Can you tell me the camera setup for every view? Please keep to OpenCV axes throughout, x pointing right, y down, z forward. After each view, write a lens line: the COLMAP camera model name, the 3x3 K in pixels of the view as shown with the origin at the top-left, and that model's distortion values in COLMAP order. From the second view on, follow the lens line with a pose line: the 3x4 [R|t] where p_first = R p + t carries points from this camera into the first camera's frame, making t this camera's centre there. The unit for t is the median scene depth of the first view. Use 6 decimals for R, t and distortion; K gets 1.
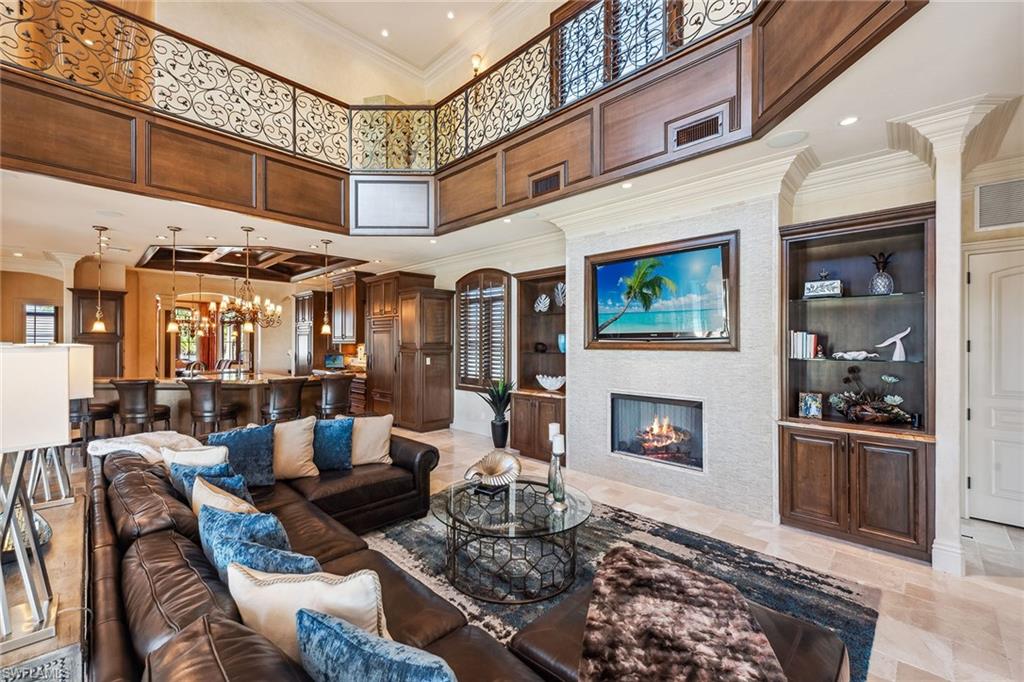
lens RADIAL K [[415.0, 0, 513.6], [0, 415.0, 342.8], [0, 0, 1]] dist [0.012906, 0.000051]
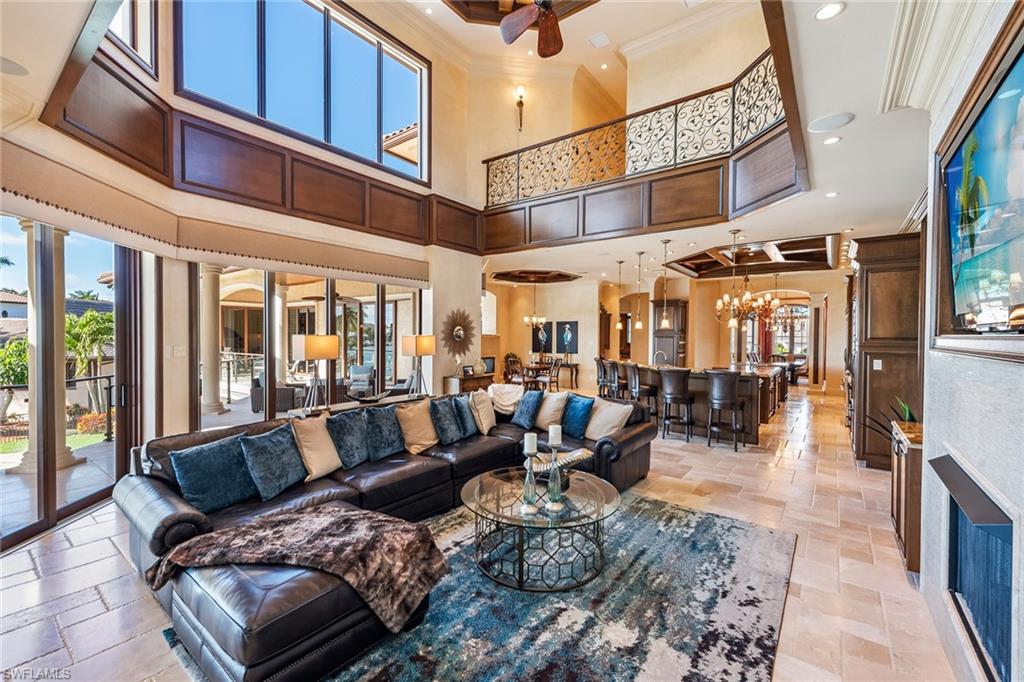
lens RADIAL K [[418.9, 0, 512.7], [0, 418.9, 342.3], [0, 0, 1]] dist [0.013790, 0.000530]
pose [[0.138457, 0.016833, -0.990225, 0.777370], [-0.007571, 0.999844, 0.015938, 0.001714], [0.990339, 0.005290, 0.138563, 0.621567]]
